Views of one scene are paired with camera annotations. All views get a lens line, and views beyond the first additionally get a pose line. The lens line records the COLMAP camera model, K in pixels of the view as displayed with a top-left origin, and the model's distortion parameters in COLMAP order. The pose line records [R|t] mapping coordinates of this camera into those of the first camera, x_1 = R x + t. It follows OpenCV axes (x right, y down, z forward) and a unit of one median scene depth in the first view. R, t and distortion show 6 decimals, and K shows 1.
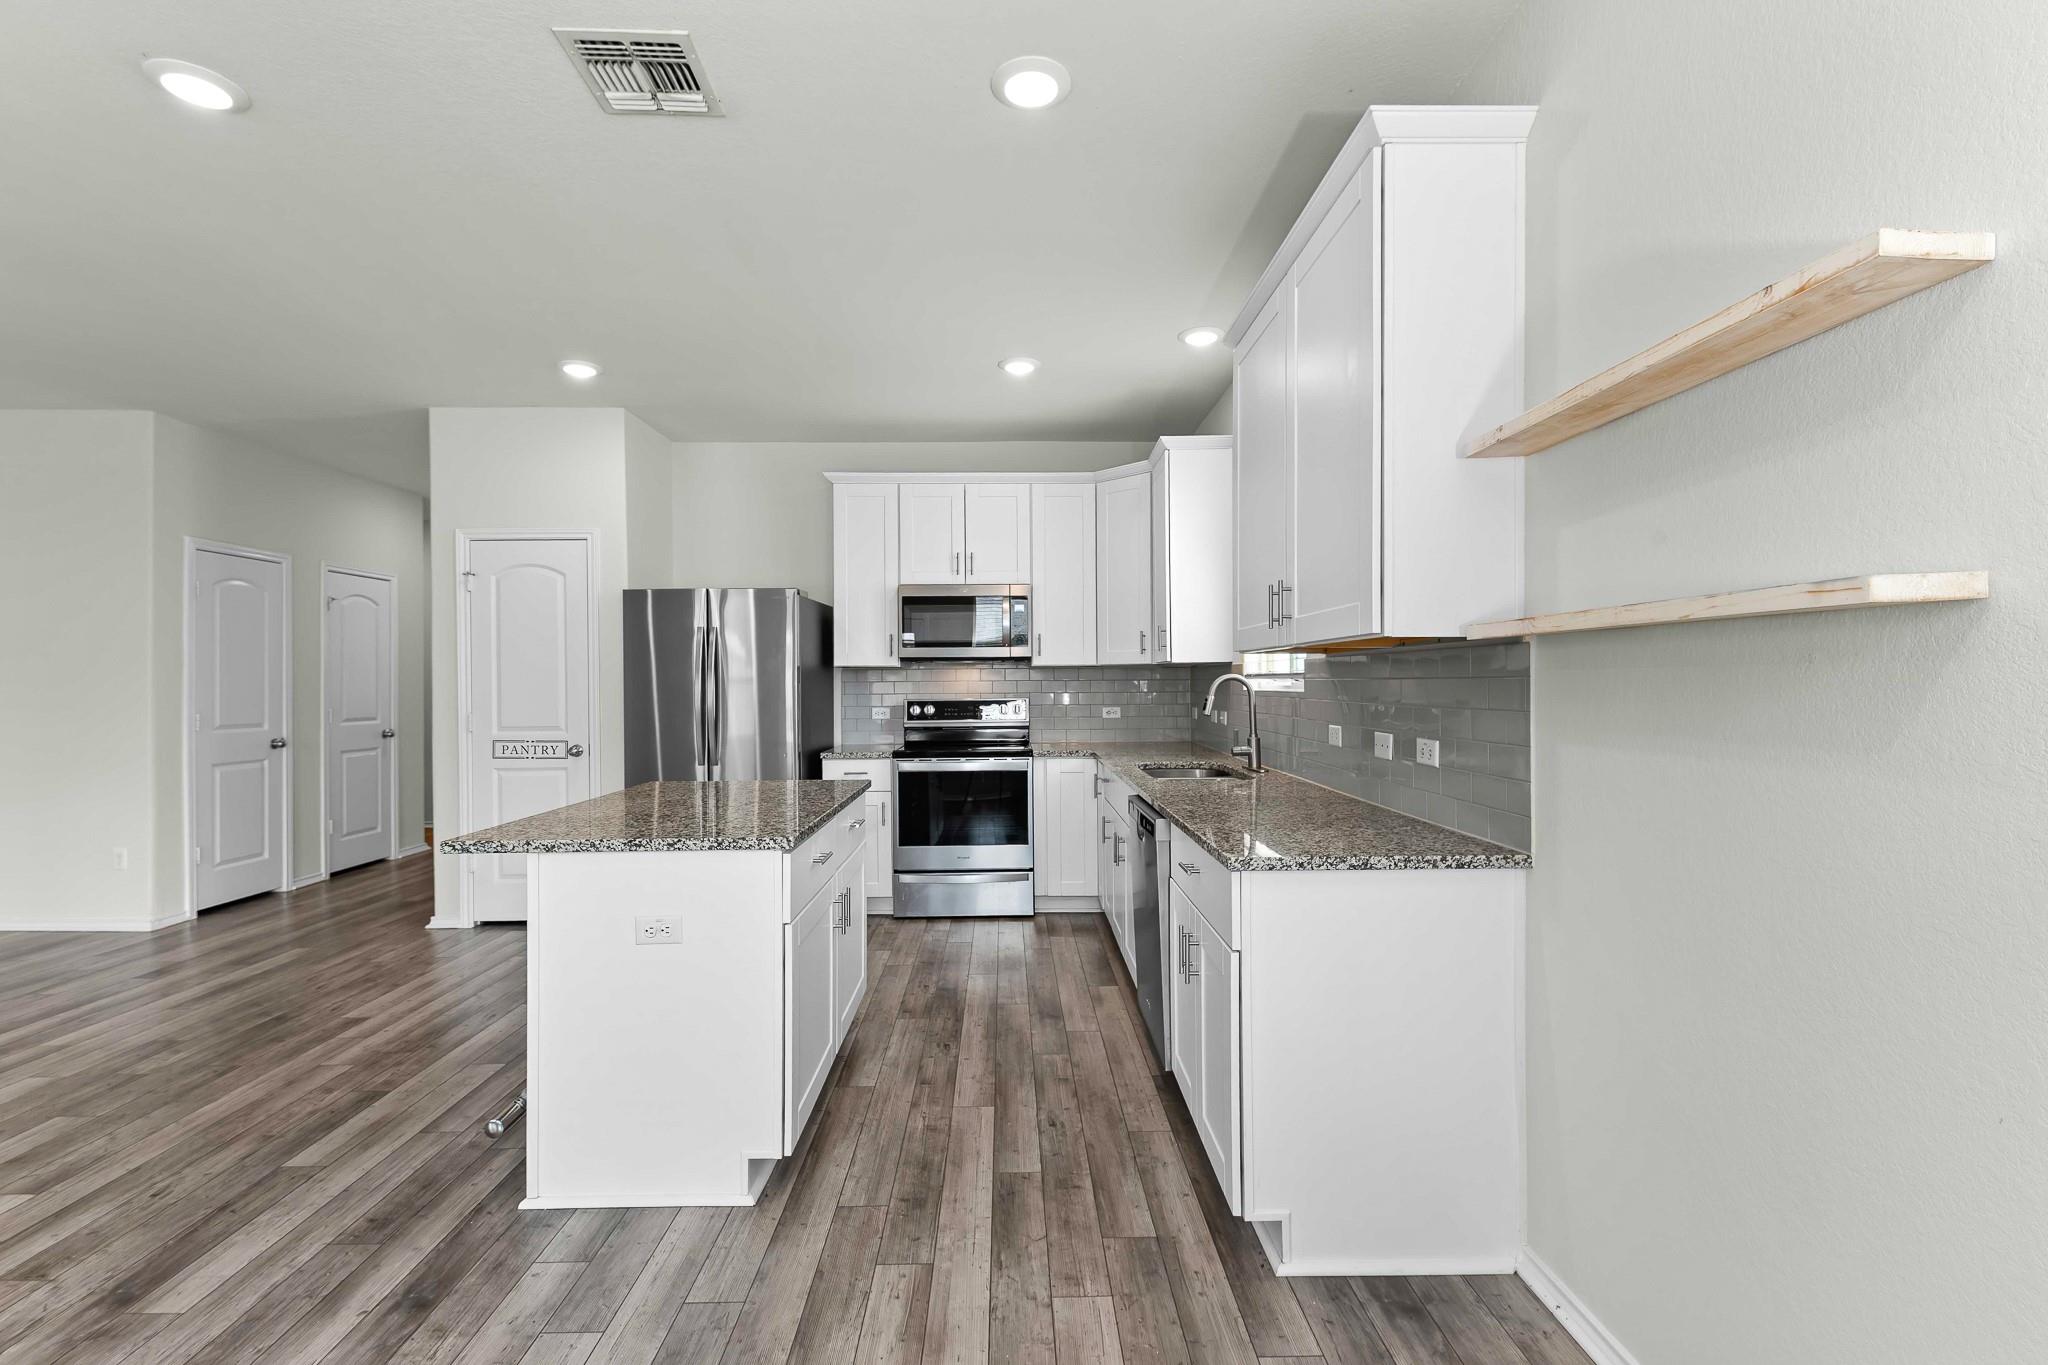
lens RADIAL K [[897.9, 0, 1024.0], [0, 897.9, 682.5], [0, 0, 1]] dist [0.002939, -0.005862]
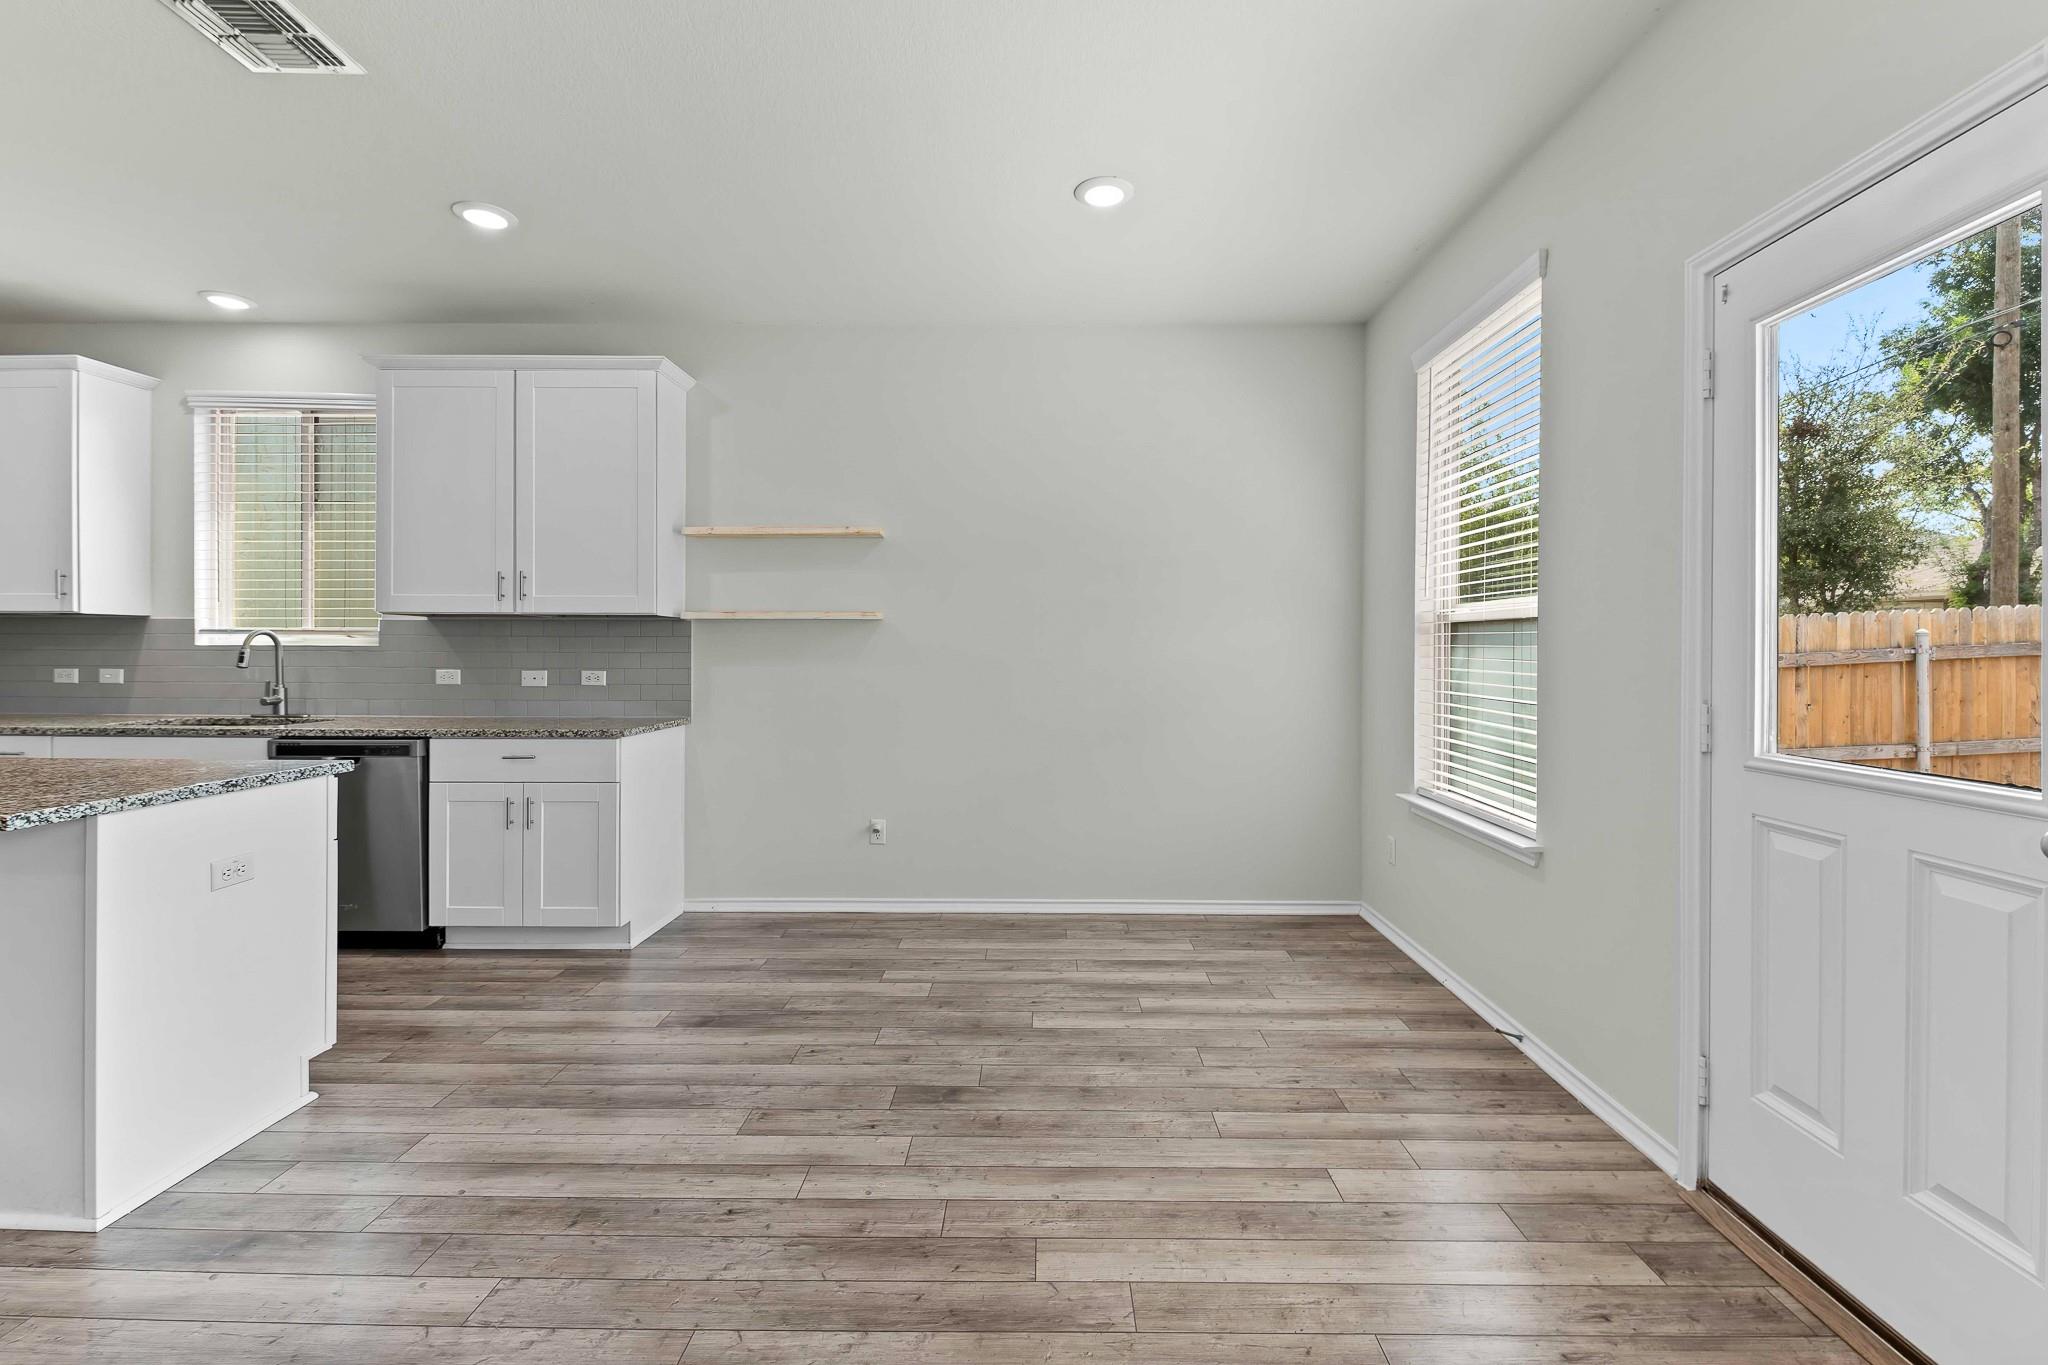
lens RADIAL K [[893.4, 0, 1037.5], [0, 893.4, 652.8], [0, 0, 1]] dist [-0.000678, -0.001349]
pose [[0.024845, 0.004231, 0.999682, -0.646808], [-0.002281, 0.999989, -0.004176, 0.016790], [-0.999689, -0.002176, 0.024855, 0.039695]]
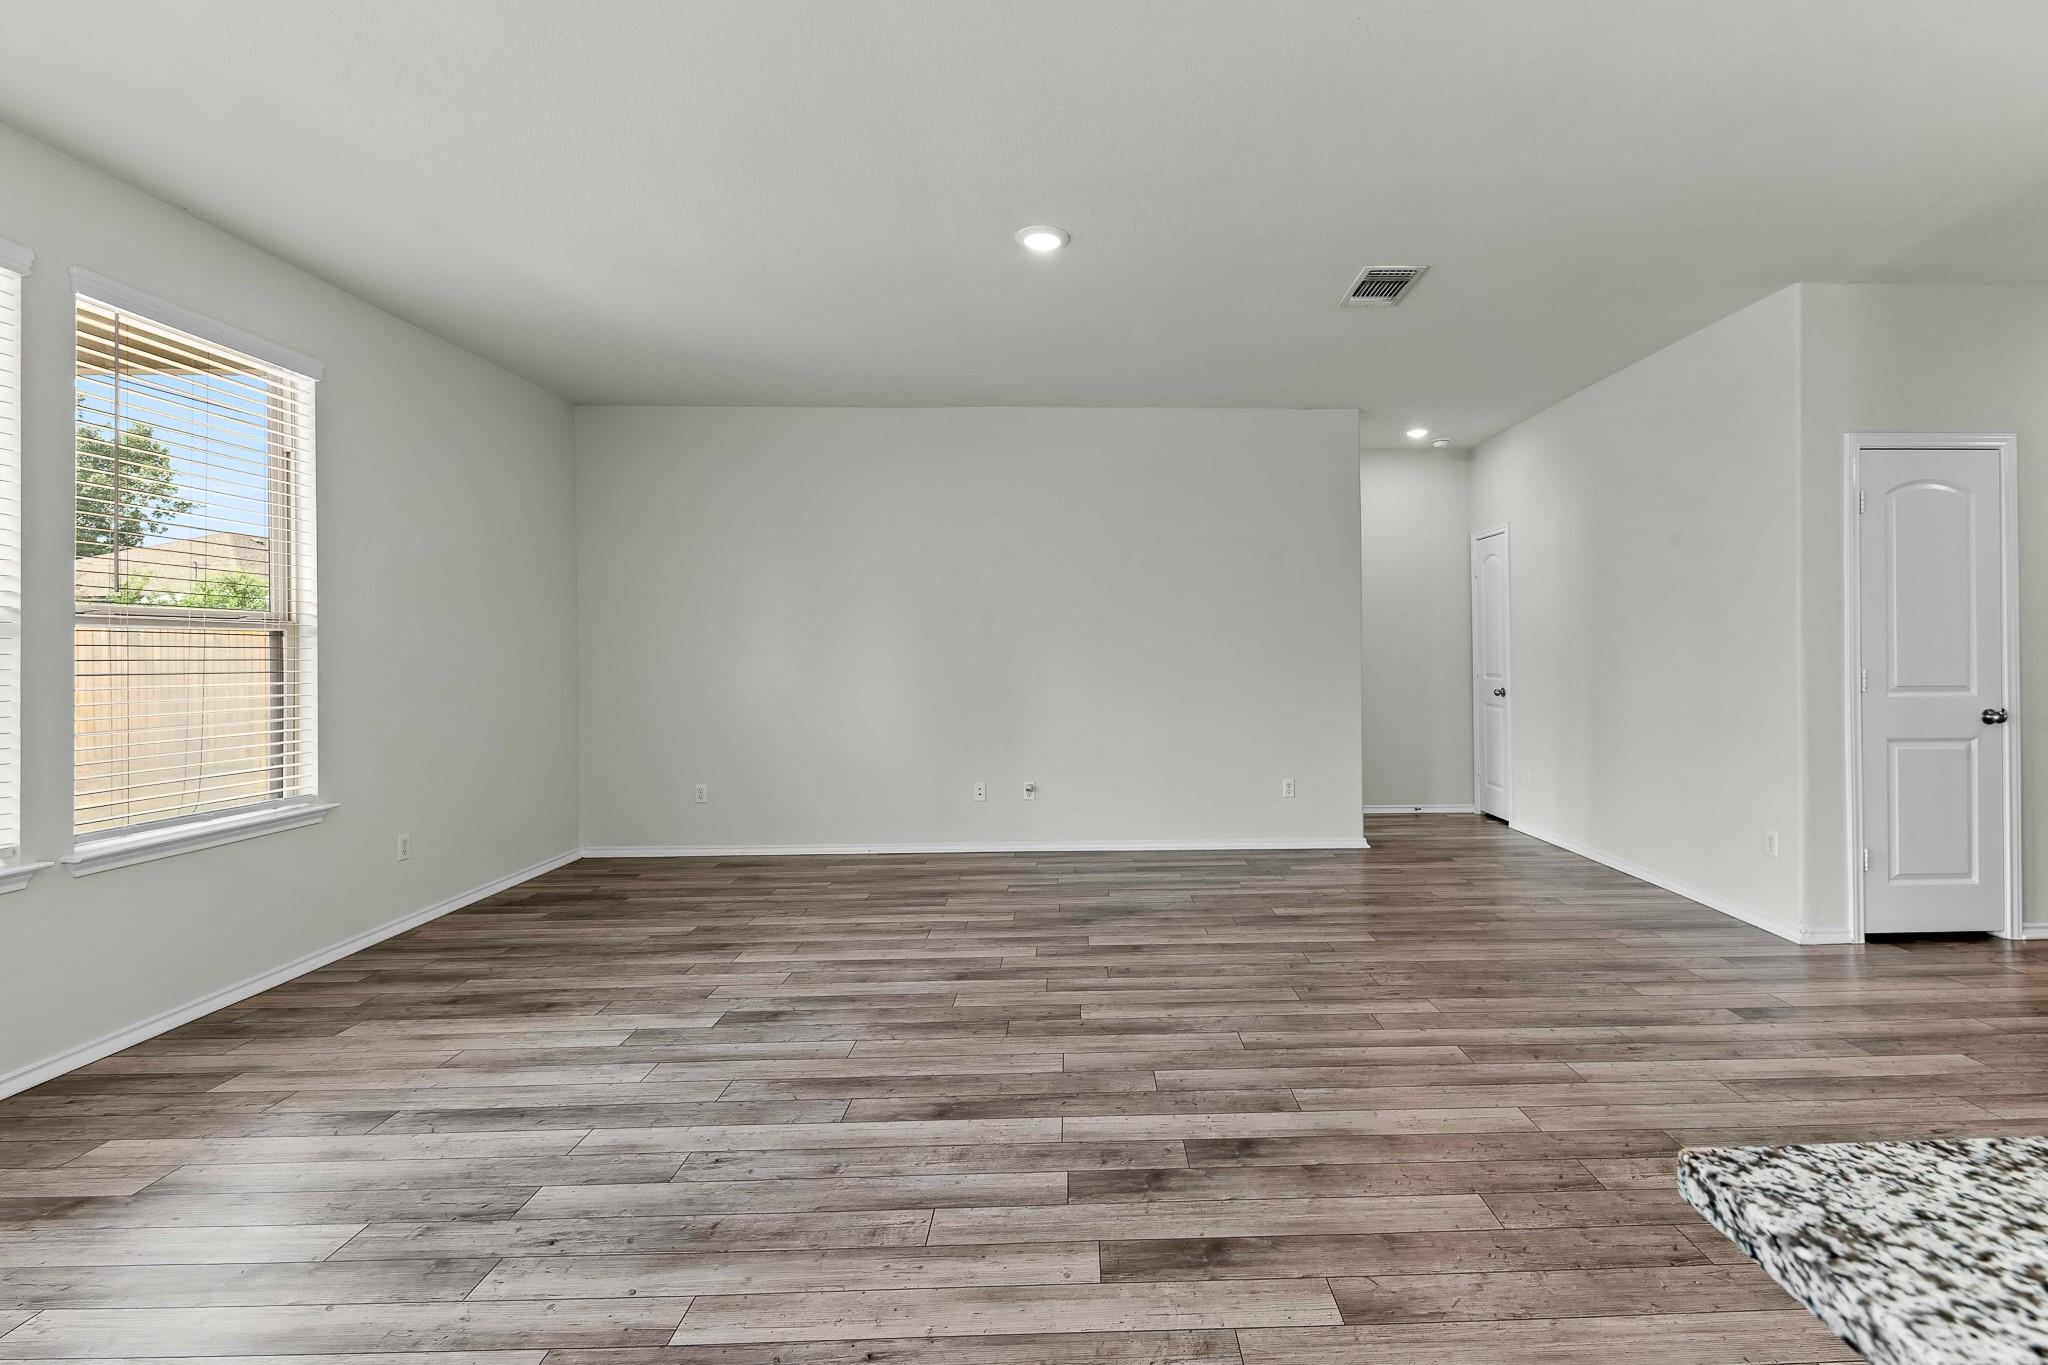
lens RADIAL K [[912.0, 0, 1104.9], [0, 912.0, 645.2], [0, 0, 1]] dist [0.008124, -0.005911]
pose [[0.009615, -0.002485, -0.999951, -0.178853], [0.005125, 0.999984, -0.002436, 0.014818], [0.999941, -0.005102, 0.009628, 0.382733]]
